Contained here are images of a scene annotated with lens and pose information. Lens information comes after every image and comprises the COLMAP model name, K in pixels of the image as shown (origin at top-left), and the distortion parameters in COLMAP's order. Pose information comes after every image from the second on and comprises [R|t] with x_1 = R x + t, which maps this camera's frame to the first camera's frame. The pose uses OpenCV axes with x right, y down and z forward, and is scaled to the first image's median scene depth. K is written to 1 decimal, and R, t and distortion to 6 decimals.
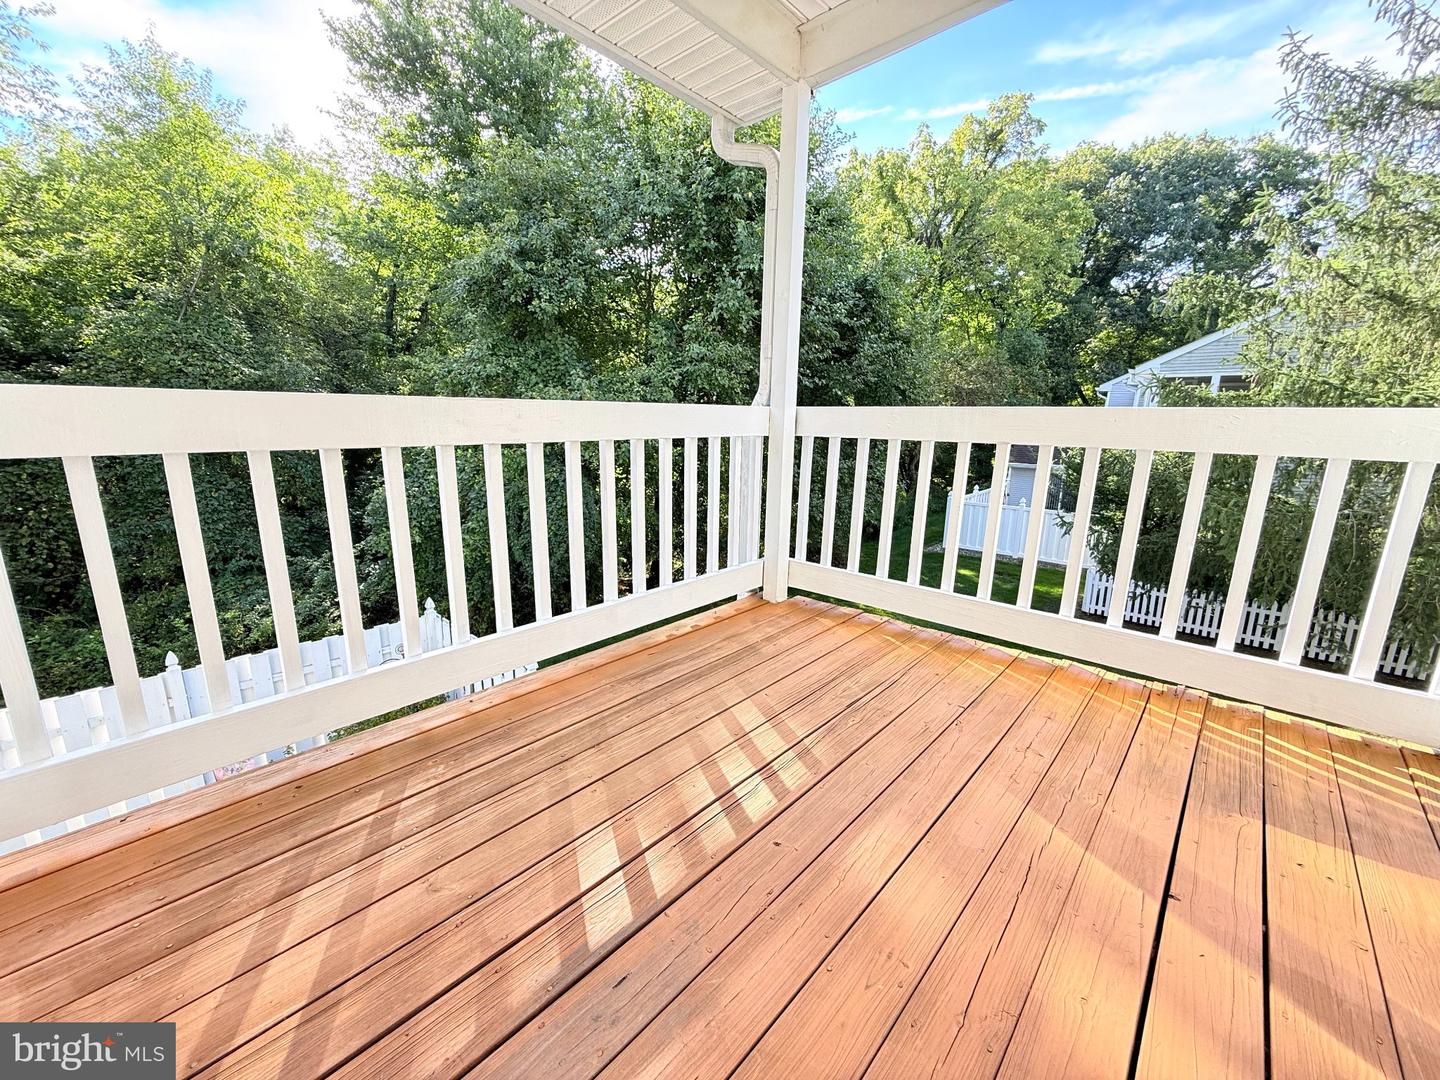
lens RADIAL K [[577.1, 0, 714.3], [0, 577.1, 532.7], [0, 0, 1]] dist [0.001097, 0.000649]
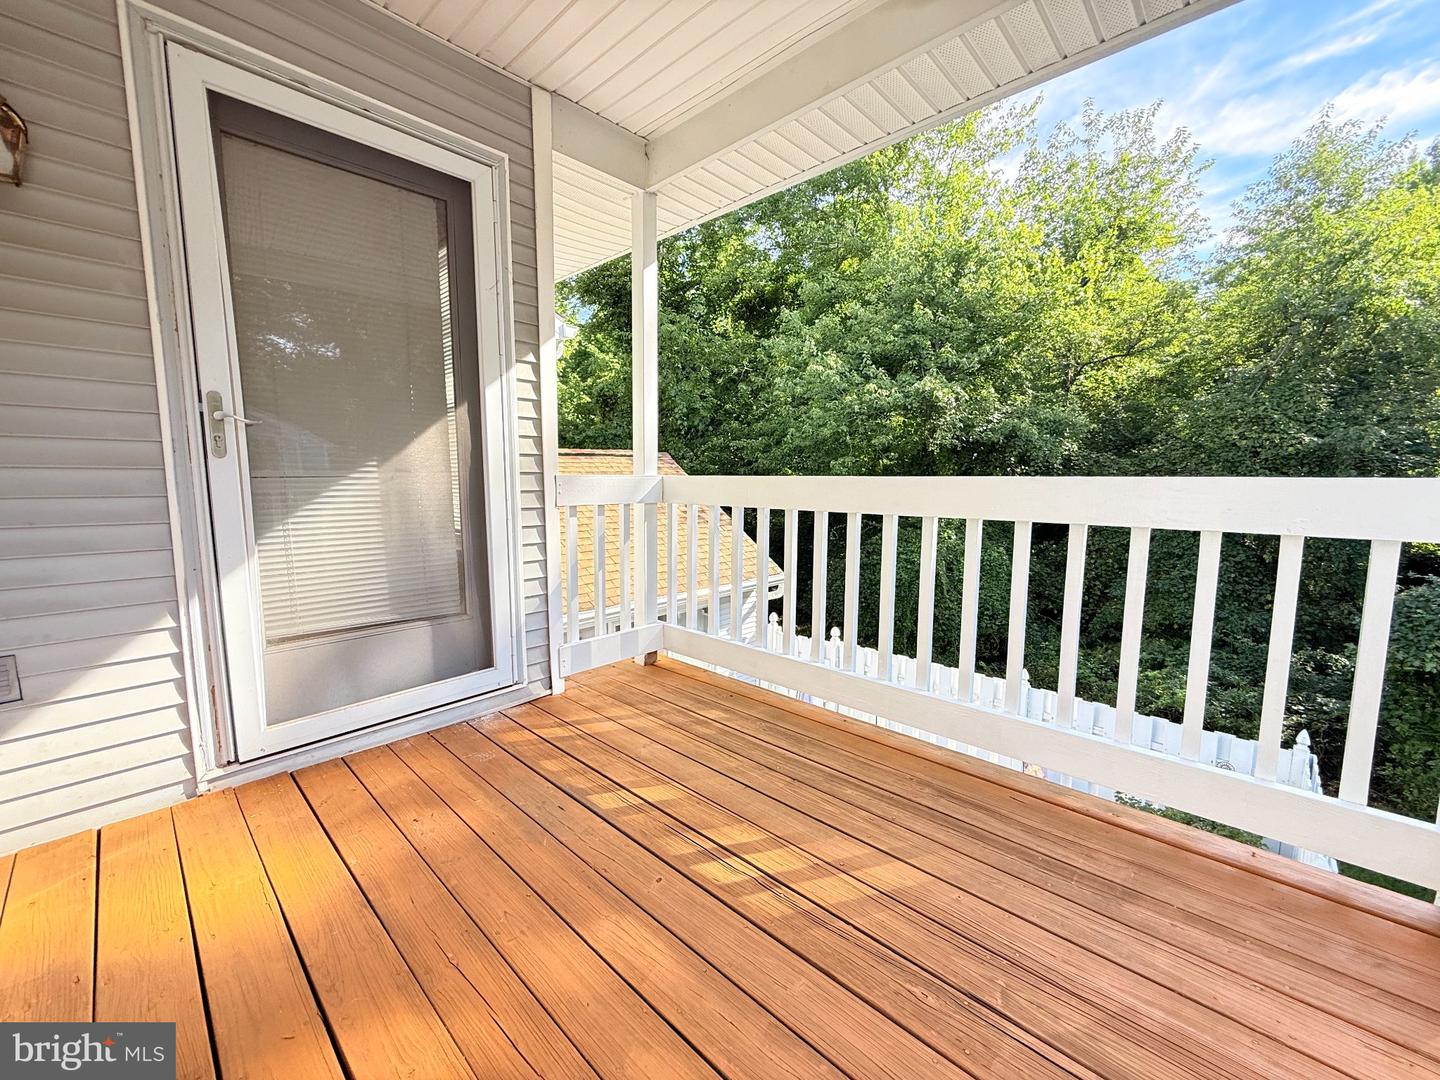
lens RADIAL K [[577.1, 0, 714.1], [0, 577.1, 548.7], [0, 0, 1]] dist [0.001097, 0.000649]
pose [[-0.017321, 0.112220, -0.993532, 0.773120], [-0.204784, 0.972218, 0.113383, -0.144304], [0.978654, 0.205423, 0.006141, 0.673121]]
